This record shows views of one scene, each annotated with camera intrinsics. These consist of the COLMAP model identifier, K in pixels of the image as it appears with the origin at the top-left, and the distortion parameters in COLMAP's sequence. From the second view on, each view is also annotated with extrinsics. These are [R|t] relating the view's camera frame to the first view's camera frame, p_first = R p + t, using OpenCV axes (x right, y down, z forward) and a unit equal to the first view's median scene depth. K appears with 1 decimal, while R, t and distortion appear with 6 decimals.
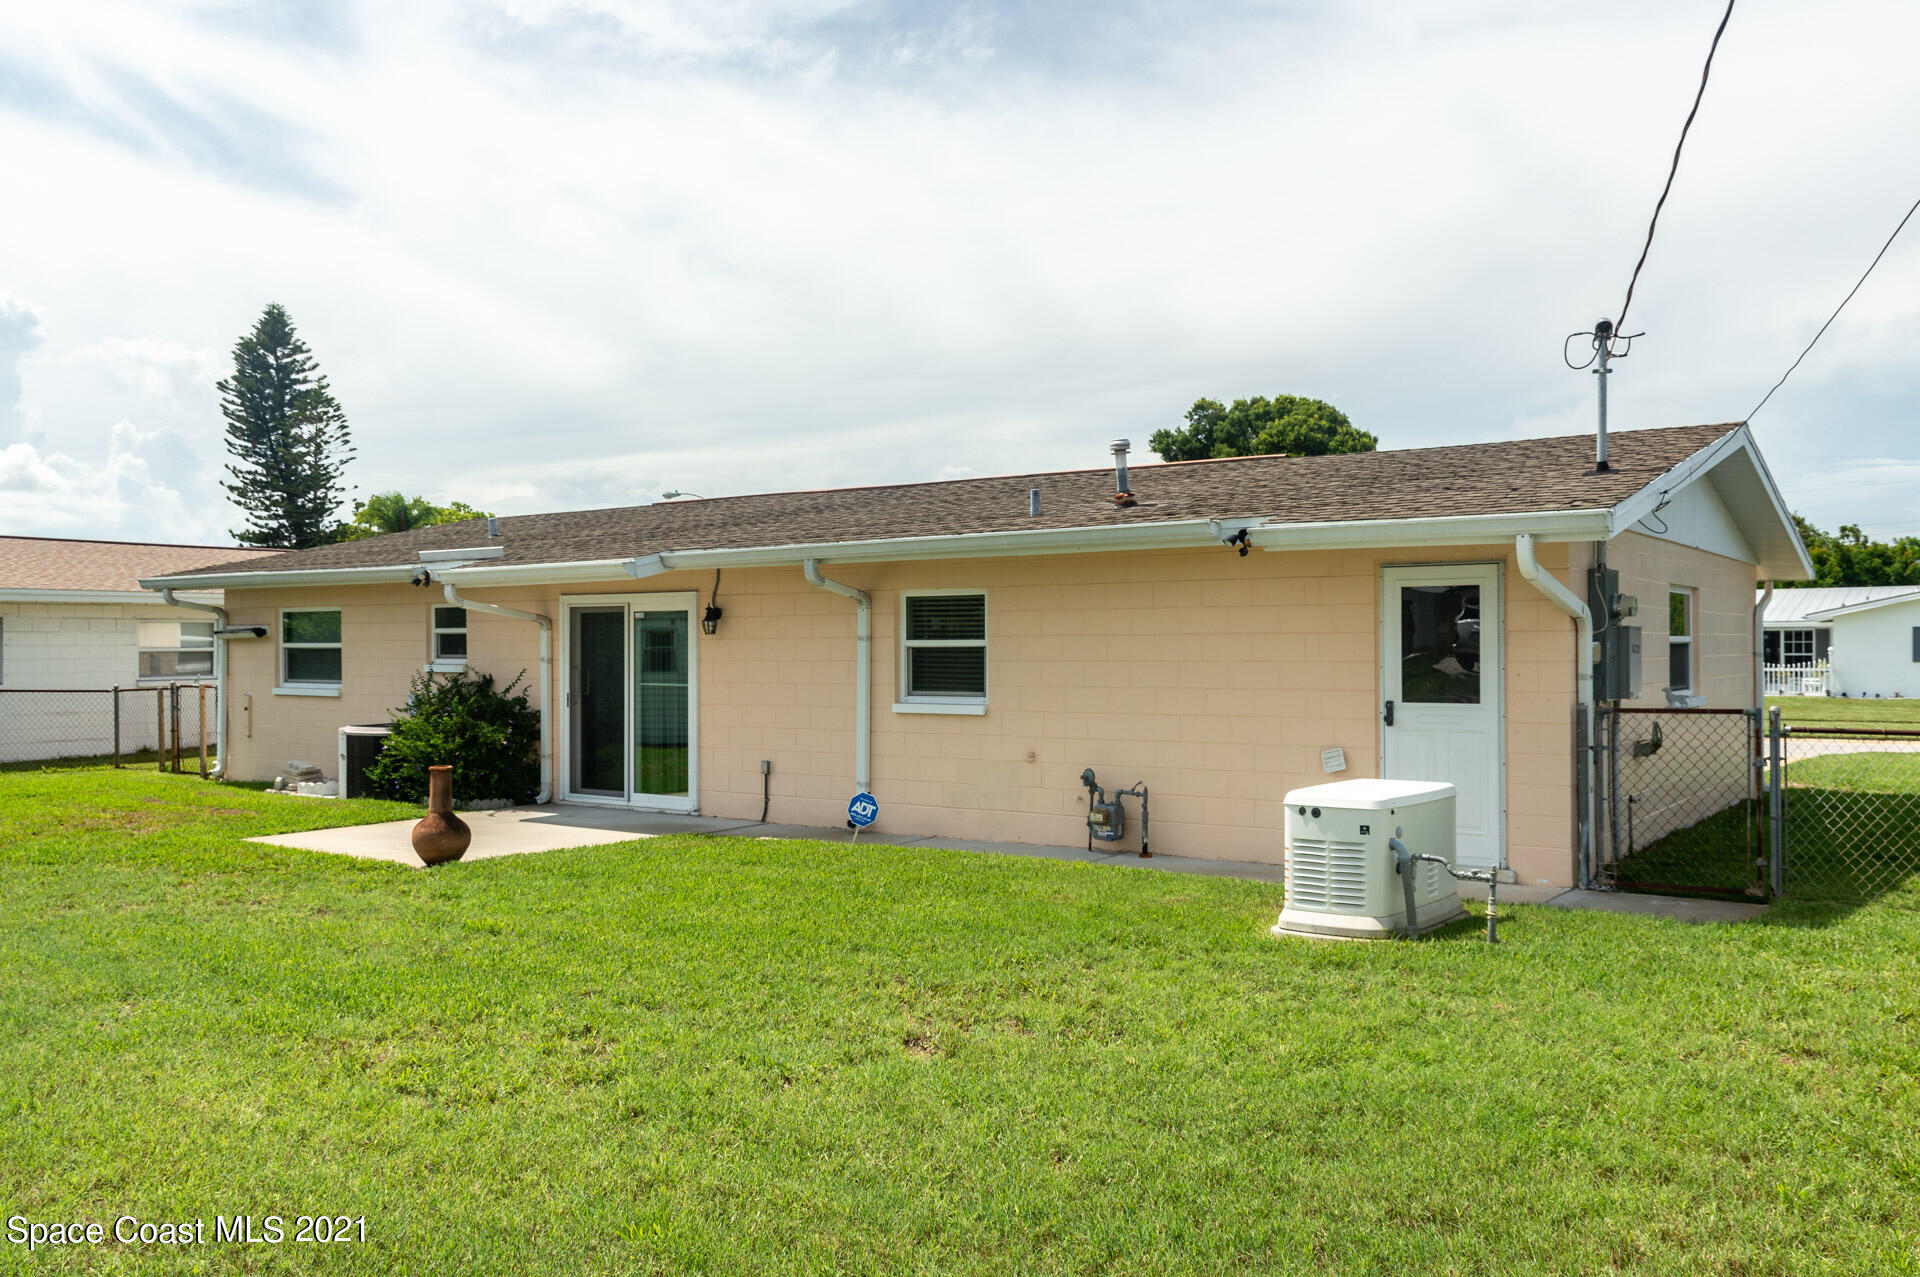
lens RADIAL K [[1498.3, 0, 956.5], [0, 1498.3, 650.5], [0, 0, 1]] dist [0.008743, -0.006929]
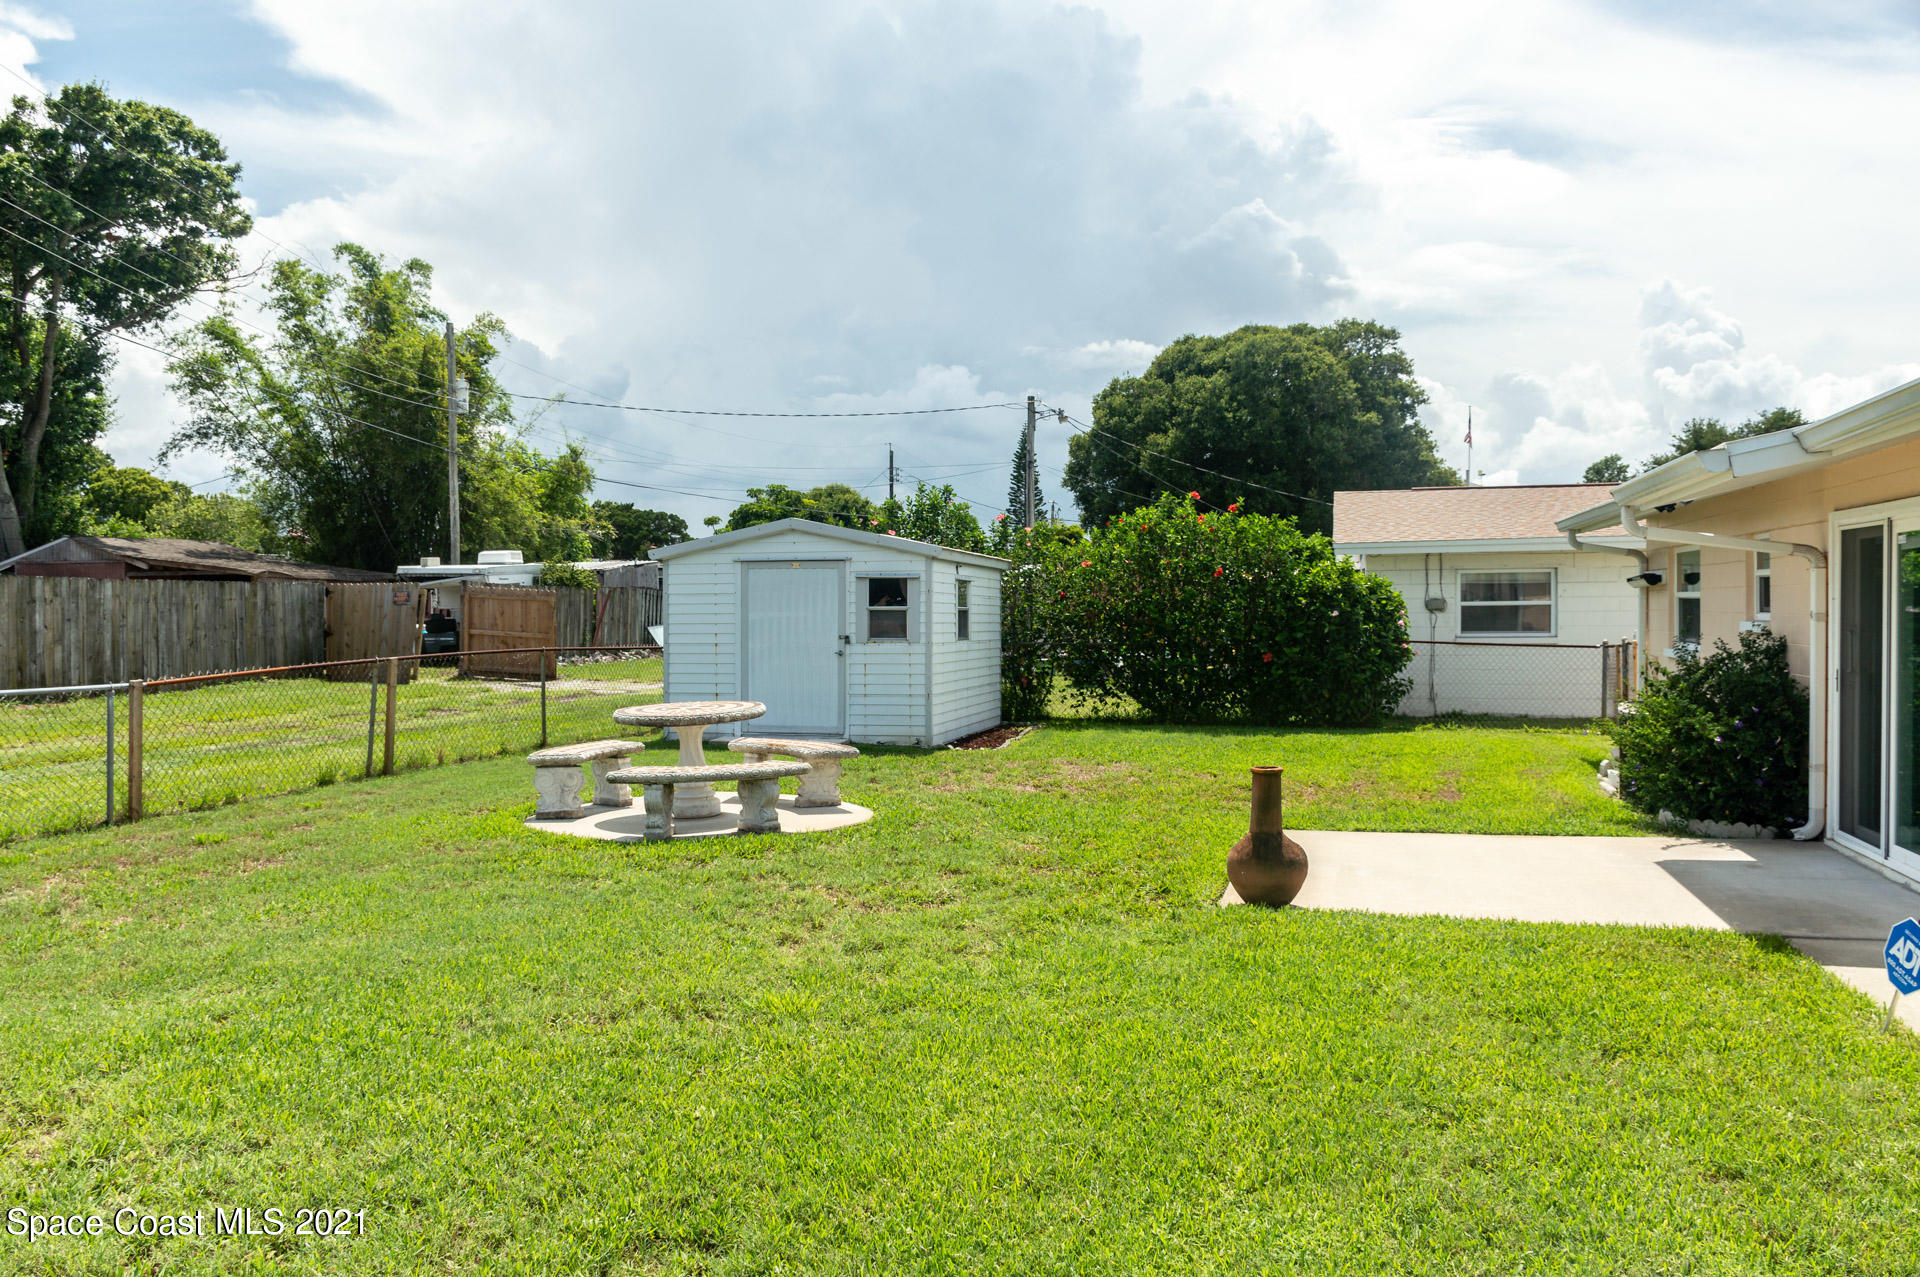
lens RADIAL K [[1498.3, 0, 959.5], [0, 1498.3, 630.8], [0, 0, 1]] dist [0.008743, -0.006929]
pose [[0.354359, 0.012937, -0.935020, 0.232899], [0.006083, 0.999851, 0.016140, 0.000332], [0.935090, -0.011407, 0.354227, 0.525860]]
